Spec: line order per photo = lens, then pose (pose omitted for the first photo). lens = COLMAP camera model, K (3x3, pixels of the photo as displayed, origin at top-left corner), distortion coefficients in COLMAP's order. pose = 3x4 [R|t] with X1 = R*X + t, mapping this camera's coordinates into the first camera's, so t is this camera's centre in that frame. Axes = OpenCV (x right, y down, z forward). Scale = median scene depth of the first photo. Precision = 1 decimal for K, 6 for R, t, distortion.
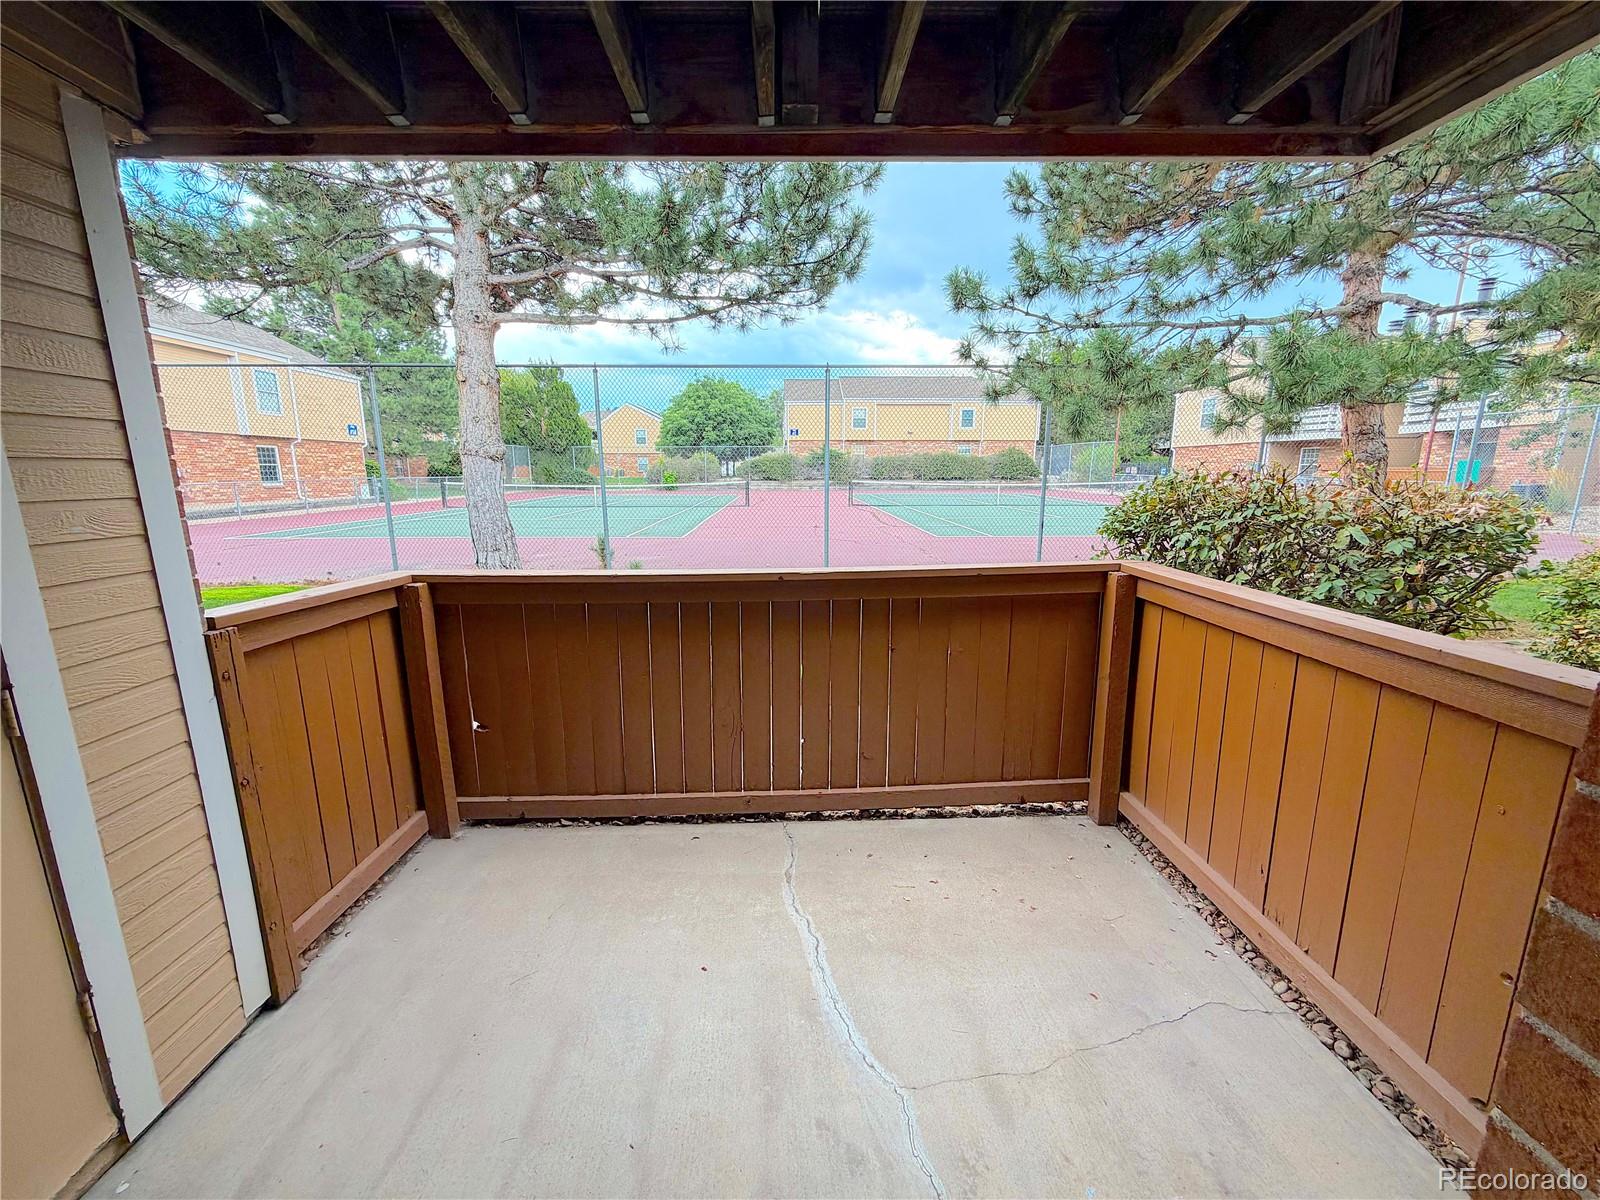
lens RADIAL K [[645.0, 0, 807.4], [0, 645.0, 603.0], [0, 0, 1]] dist [0.000437, 0.000221]
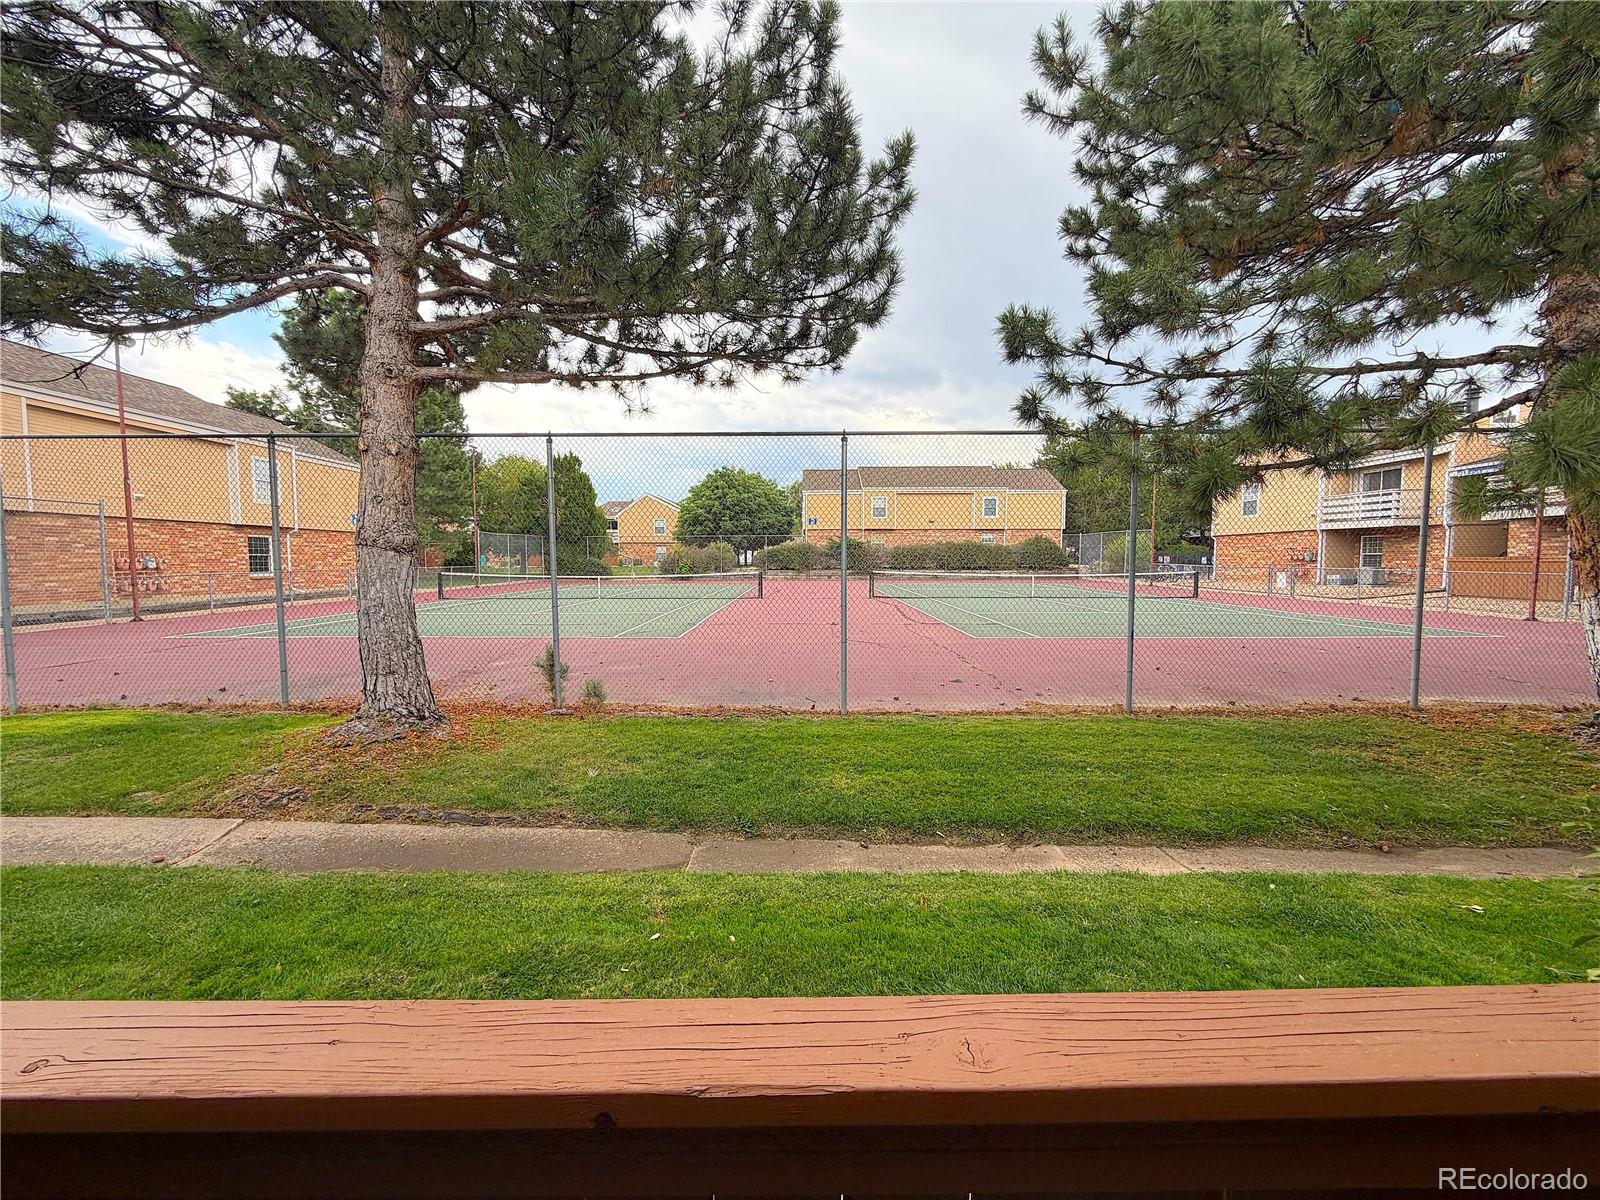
lens RADIAL K [[637.3, 0, 800.0], [0, 637.3, 600.0], [0, 0, 1]] dist [0.000883, -0.000223]
pose [[0.999056, 0.002757, -0.043362, 0.005303], [-0.008693, 0.990490, -0.137307, -0.025701], [0.042571, 0.137554, 0.989579, 0.110130]]
